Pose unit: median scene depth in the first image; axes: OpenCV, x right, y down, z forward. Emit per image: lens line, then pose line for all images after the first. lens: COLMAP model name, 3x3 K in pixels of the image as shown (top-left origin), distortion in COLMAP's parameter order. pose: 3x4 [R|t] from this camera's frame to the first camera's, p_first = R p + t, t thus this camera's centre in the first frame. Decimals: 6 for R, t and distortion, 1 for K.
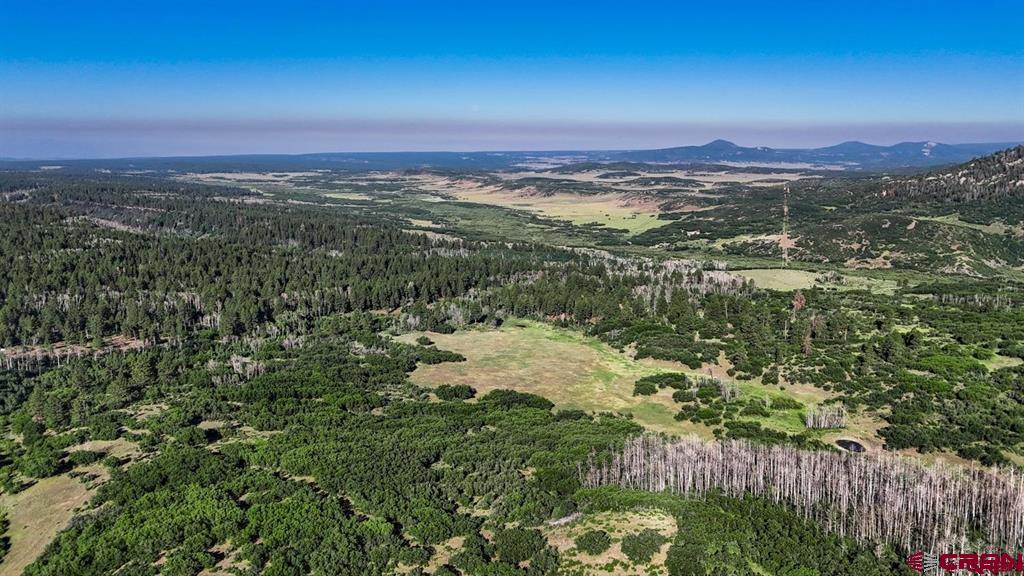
lens RADIAL K [[751.5, 0, 509.9], [0, 751.5, 286.9], [0, 0, 1]] dist [0.093582, -0.098235]
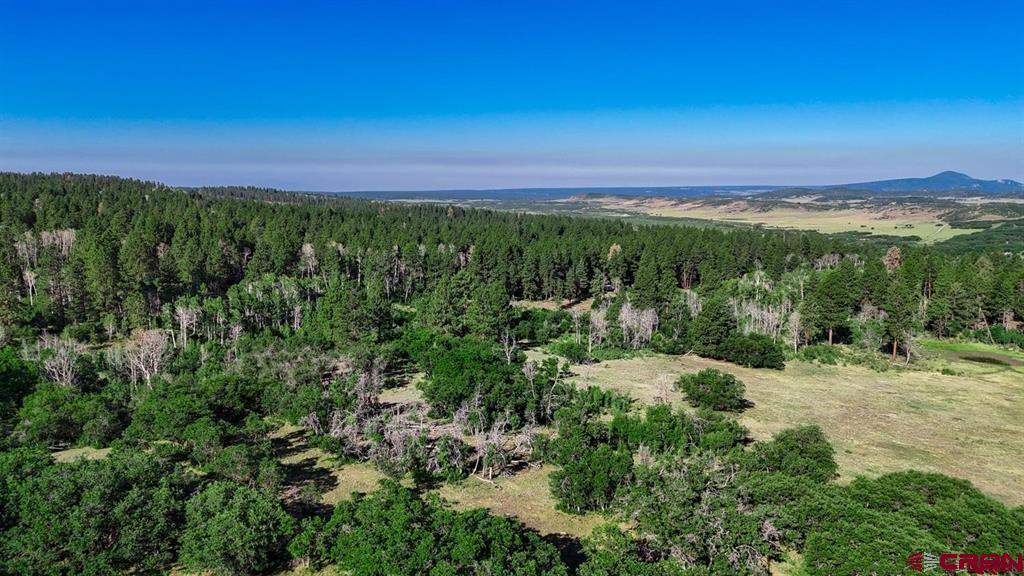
lens RADIAL K [[751.5, 0, 509.9], [0, 751.5, 286.9], [0, 0, 1]] dist [0.093582, -0.098235]
pose [[0.972367, 0.033905, -0.230984, -0.028994], [-0.045817, 0.997871, -0.046404, 0.012970], [0.228919, 0.055704, 0.971850, 0.183852]]
